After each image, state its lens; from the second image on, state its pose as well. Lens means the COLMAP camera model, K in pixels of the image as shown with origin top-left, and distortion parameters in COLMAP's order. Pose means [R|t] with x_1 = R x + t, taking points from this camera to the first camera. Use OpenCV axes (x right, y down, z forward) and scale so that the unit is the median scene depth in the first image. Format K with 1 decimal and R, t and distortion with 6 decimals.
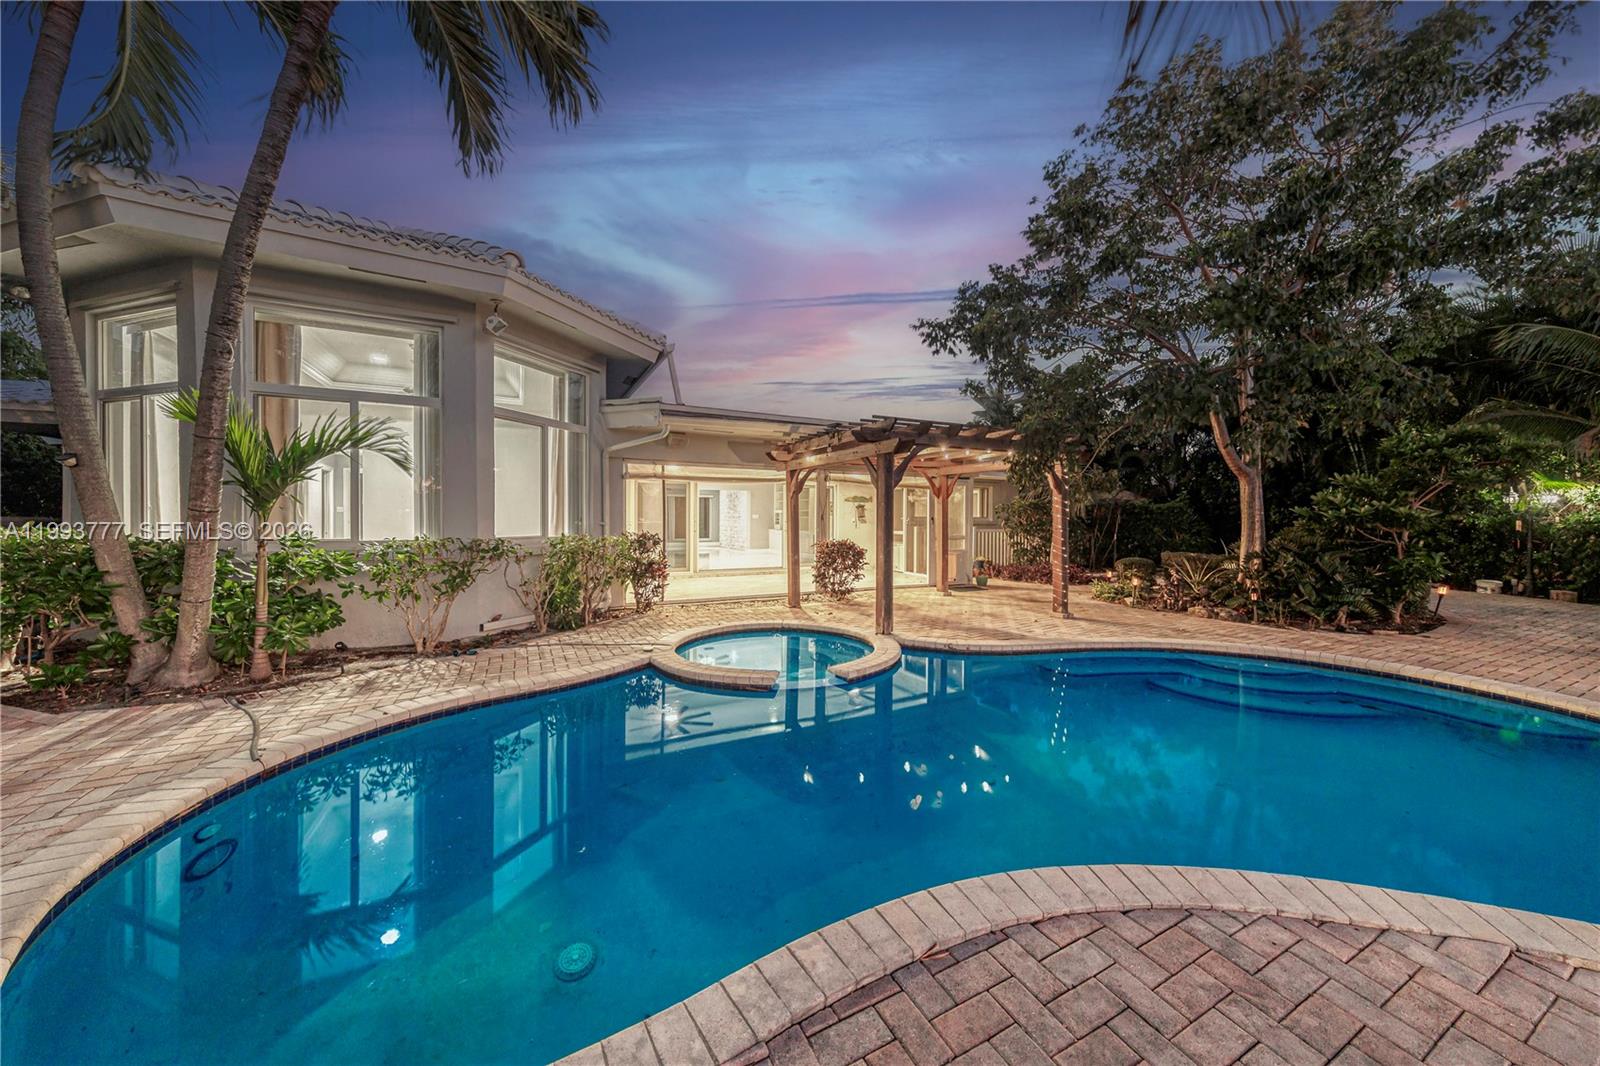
lens RADIAL K [[545.2, 0, 799.3], [0, 545.2, 523.6], [0, 0, 1]] dist [0.001878, 0.000019]
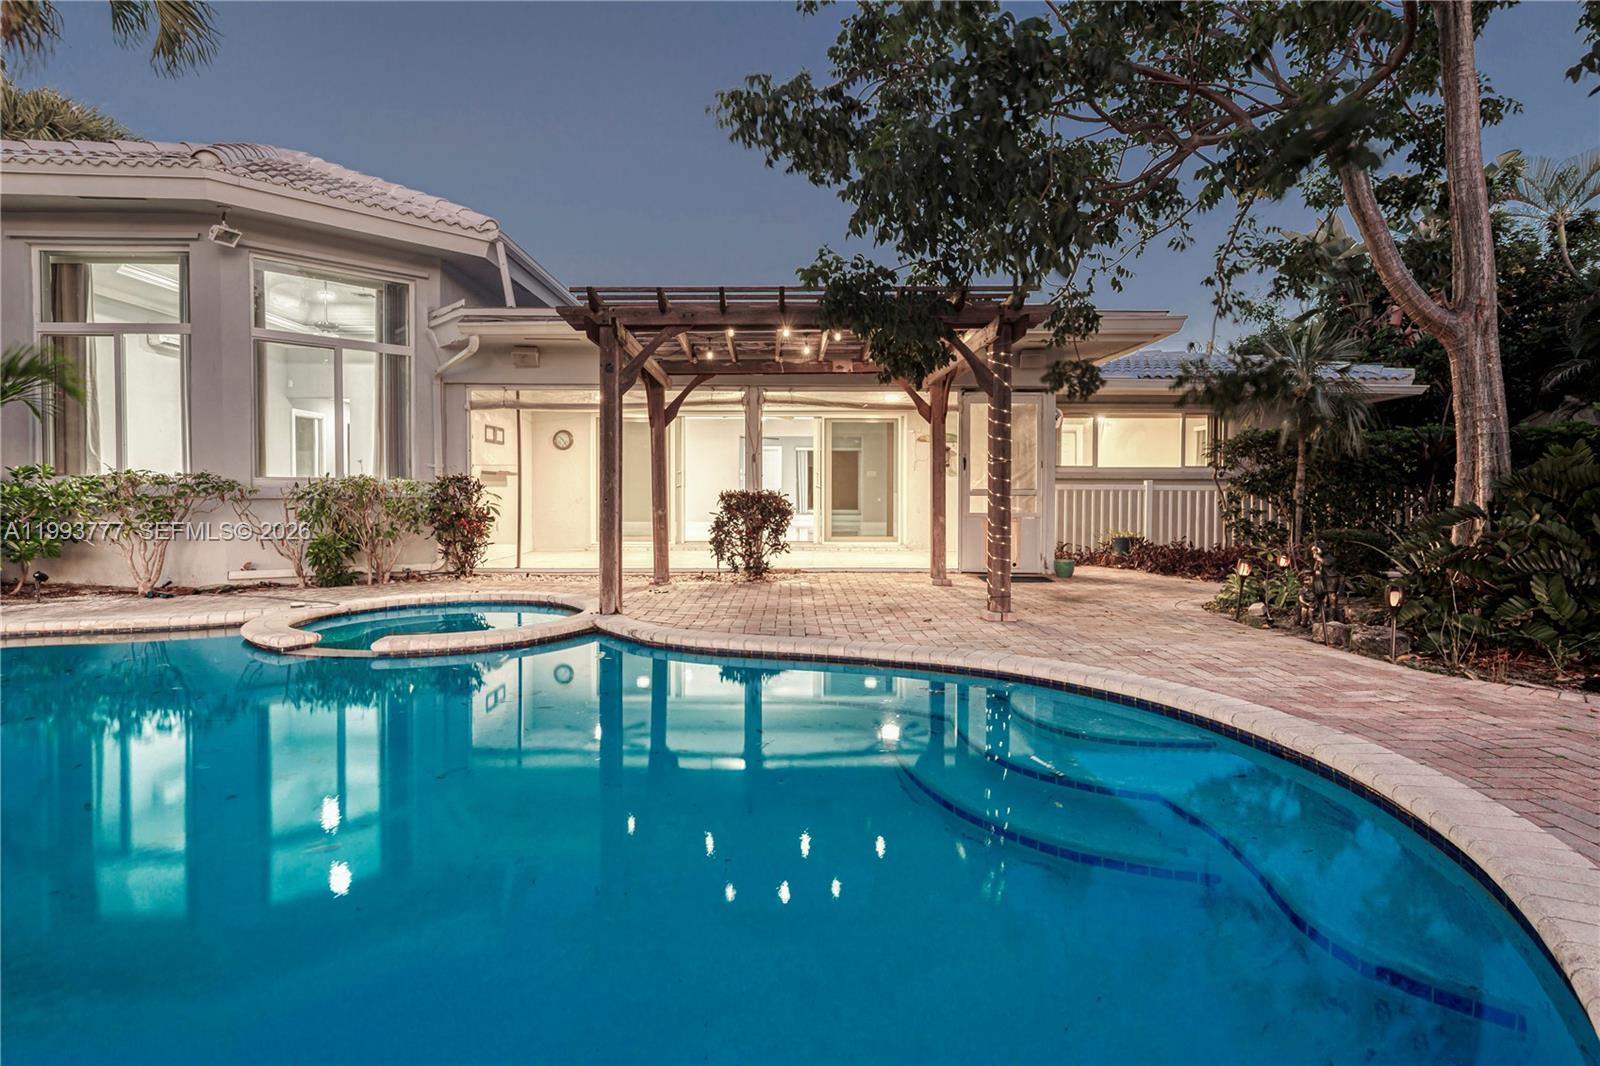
lens RADIAL K [[799.0, 0, 799.2], [0, 799.0, 506.6], [0, 0, 1]] dist [0.002786, 0.000684]
pose [[0.896371, 0.004748, -0.443279, 0.922225], [-0.002409, 0.999980, 0.005839, 0.073740], [0.443298, -0.004166, 0.896364, 0.258908]]
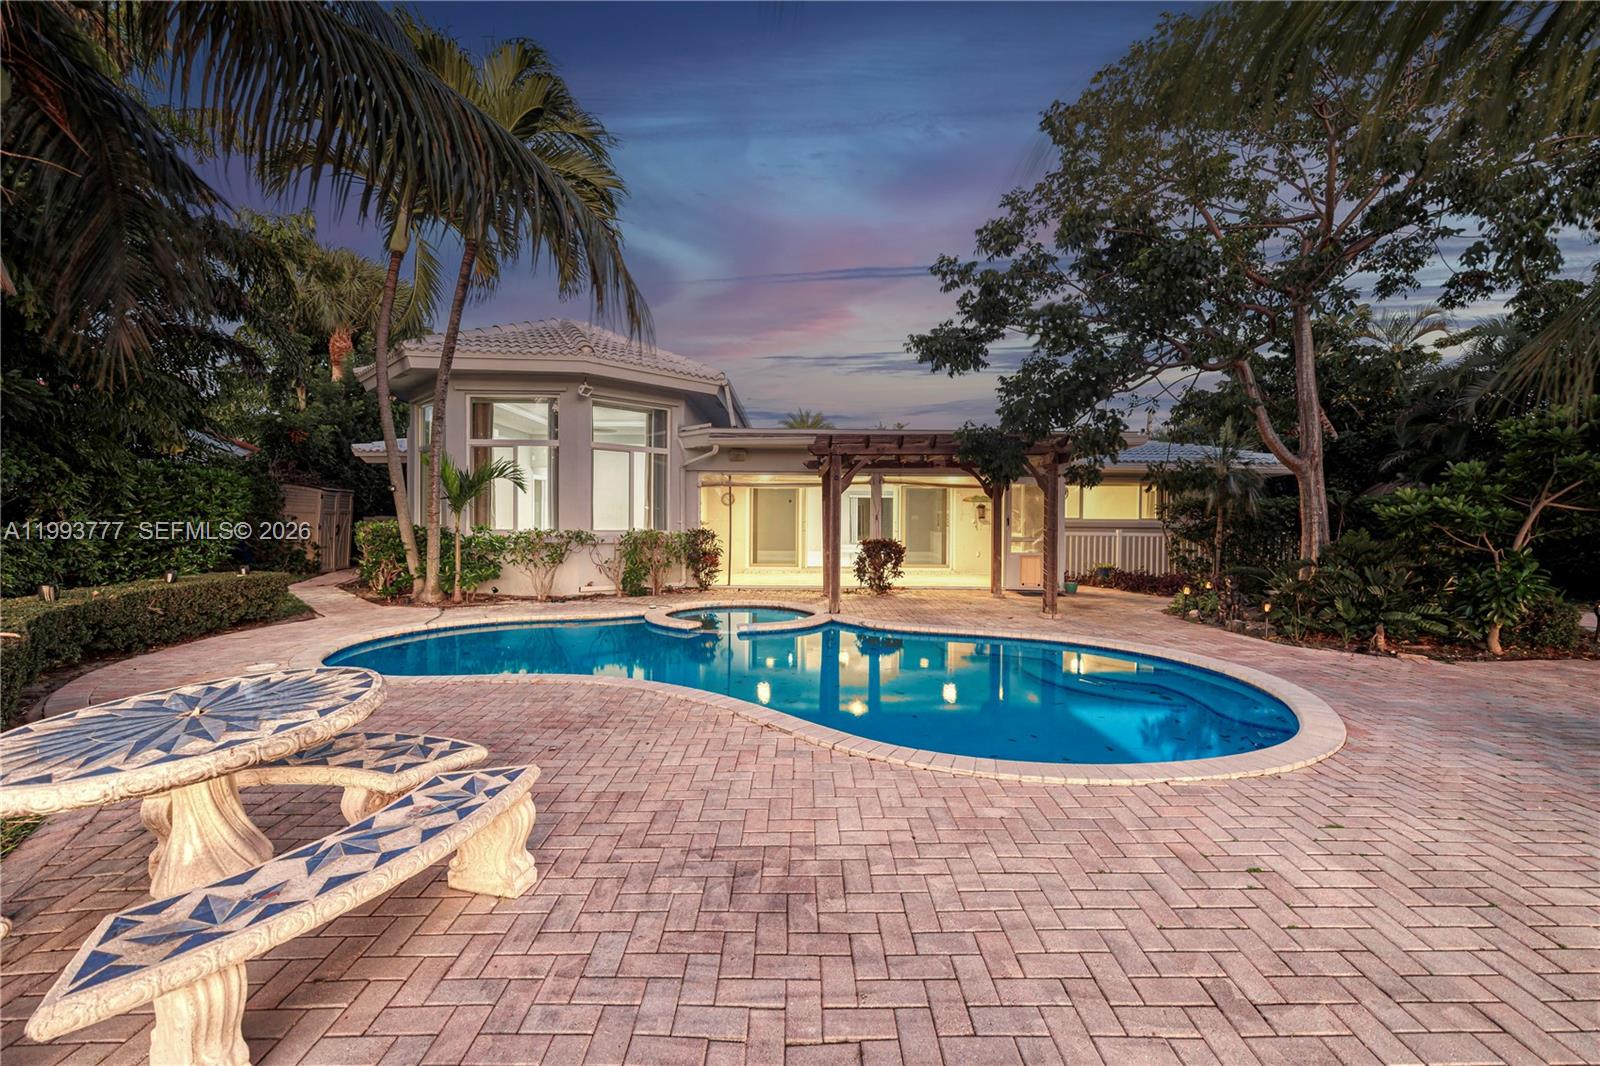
lens RADIAL K [[655.3, 0, 798.2], [0, 655.3, 527.6], [0, 0, 1]] dist [0.001185, -0.000333]
pose [[0.891452, 0.008515, -0.453035, 0.856700], [-0.008073, 0.999963, 0.002911, 0.009445], [0.453043, 0.001062, 0.891488, -0.382767]]
